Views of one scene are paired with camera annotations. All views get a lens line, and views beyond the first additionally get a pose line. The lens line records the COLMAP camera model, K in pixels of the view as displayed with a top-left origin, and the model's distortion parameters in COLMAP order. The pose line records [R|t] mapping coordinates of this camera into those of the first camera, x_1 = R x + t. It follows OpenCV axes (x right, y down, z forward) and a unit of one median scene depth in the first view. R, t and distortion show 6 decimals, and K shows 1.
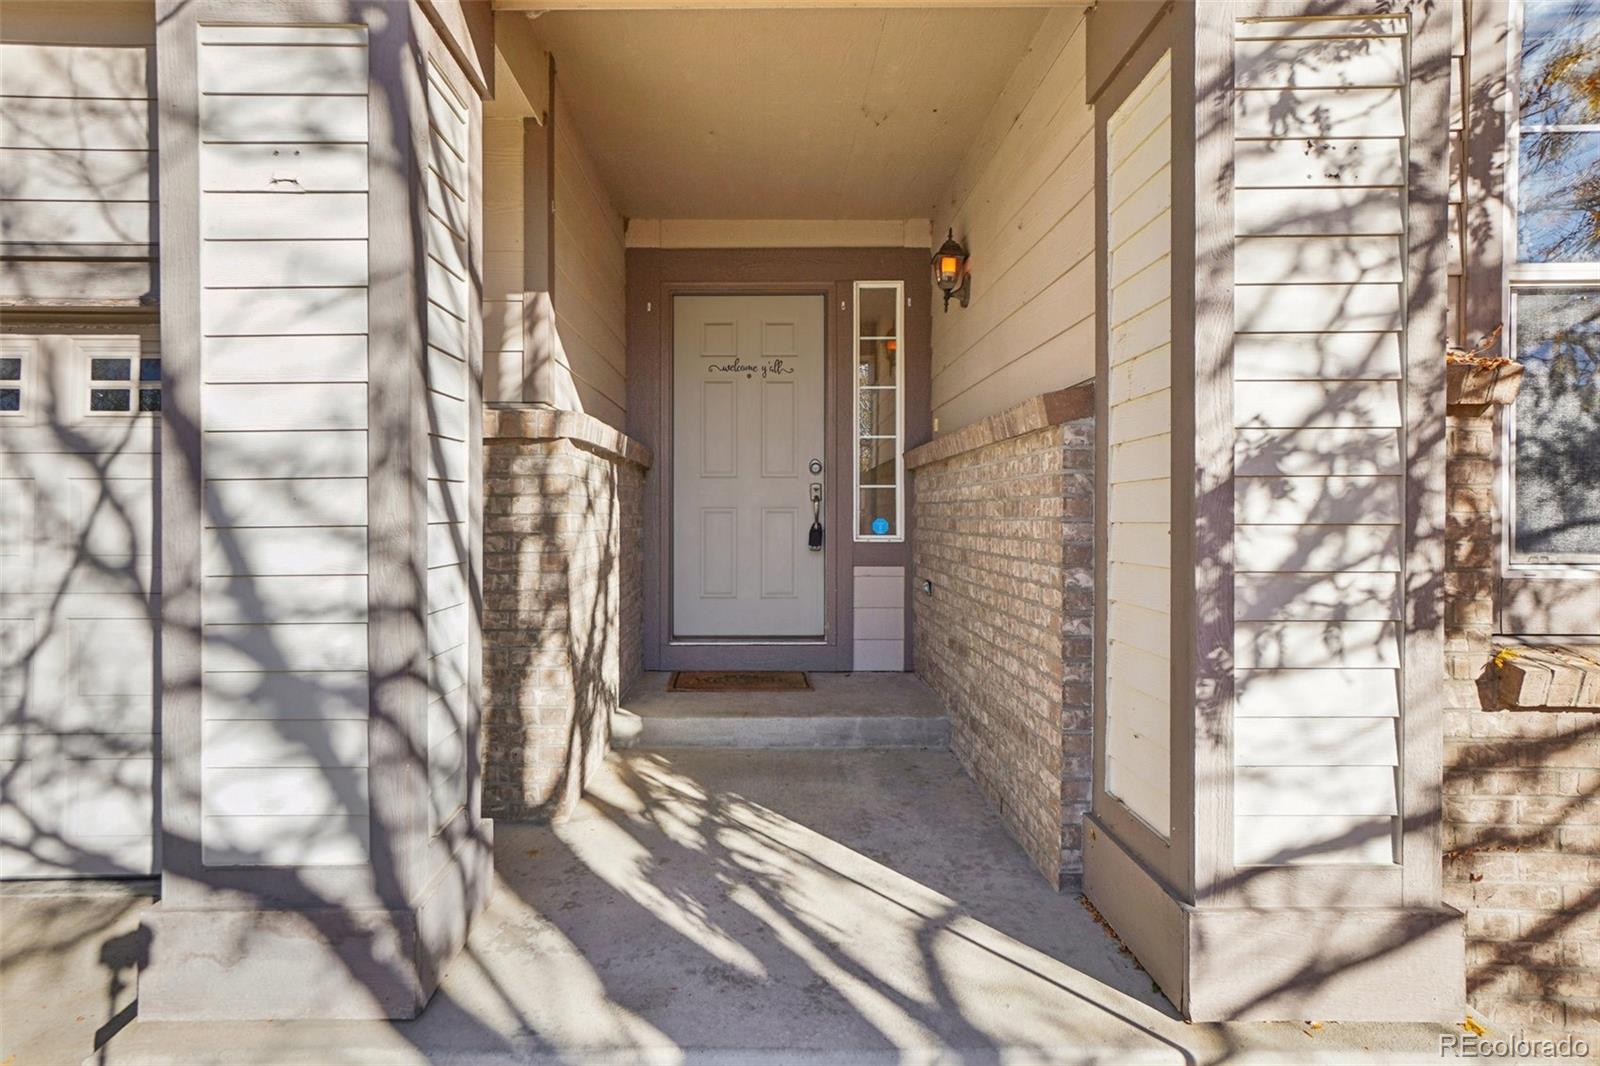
lens RADIAL K [[830.4, 0, 789.2], [0, 830.4, 530.0], [0, 0, 1]] dist [0.014462, 0.001329]
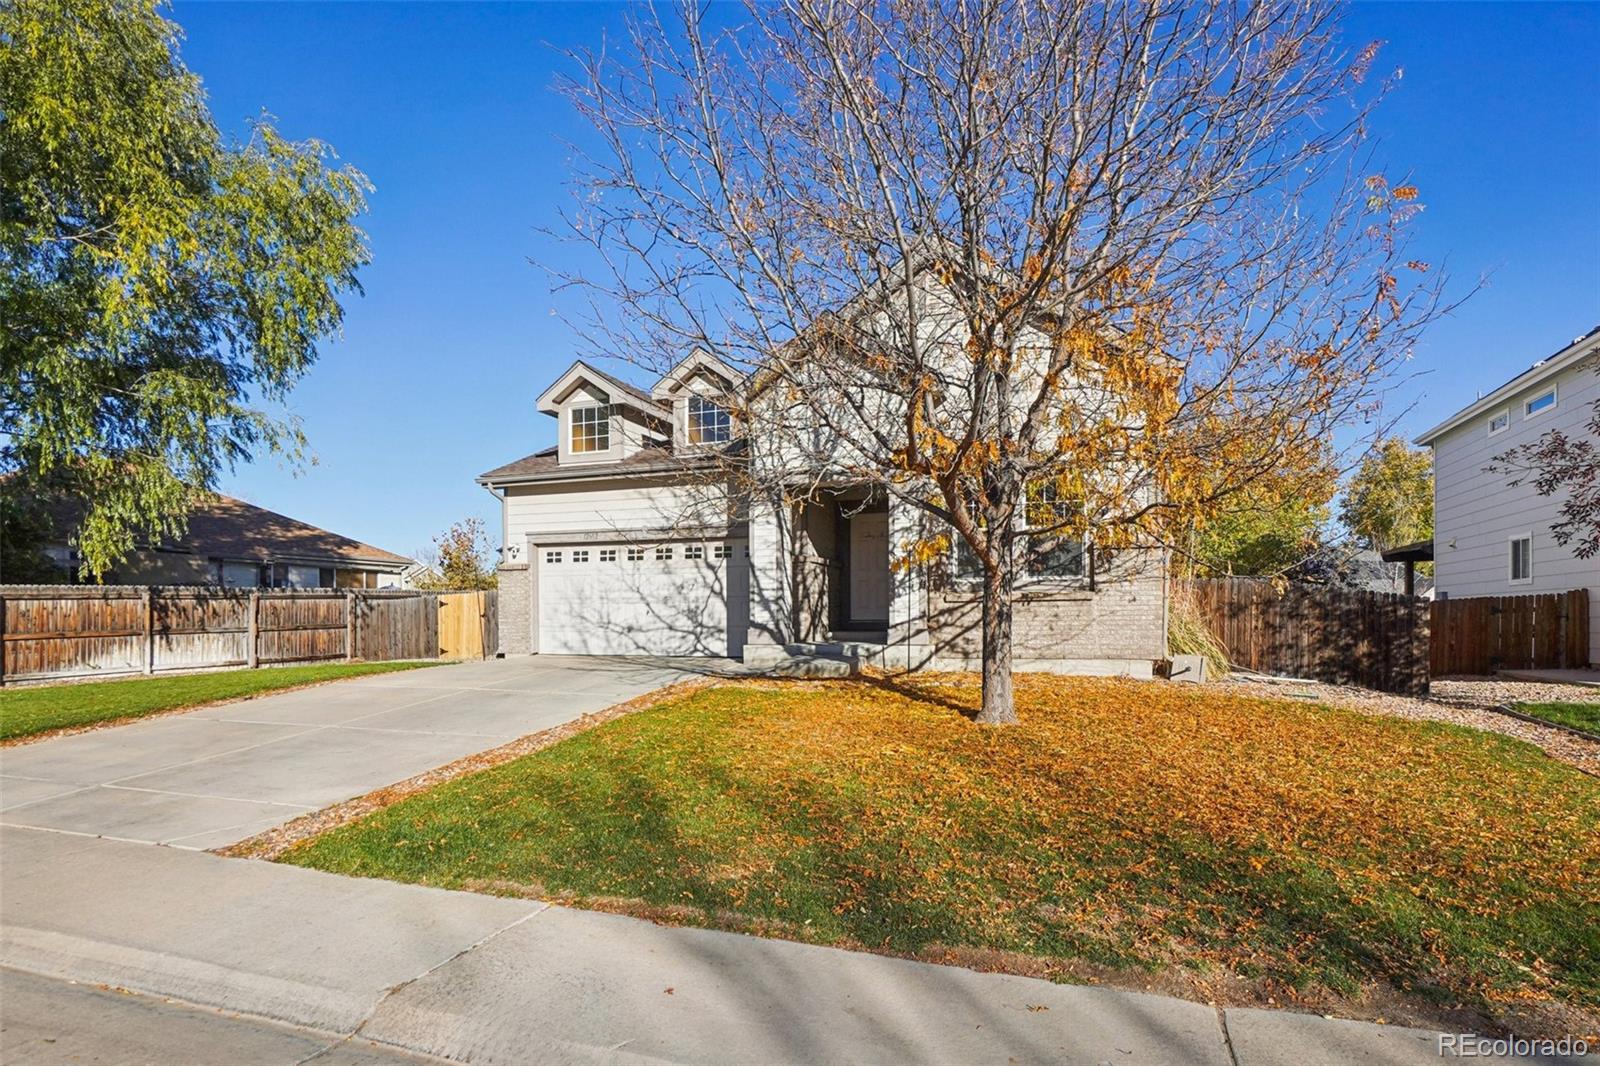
lens RADIAL K [[830.4, 0, 802.1], [0, 830.4, 533.8], [0, 0, 1]] dist [0.014462, 0.001329]
pose [[0.935356, -0.040776, -0.351350, 1.919429], [0.000420, 0.993460, -0.114179, 0.382546], [0.353708, 0.106651, 0.929256, -4.817342]]
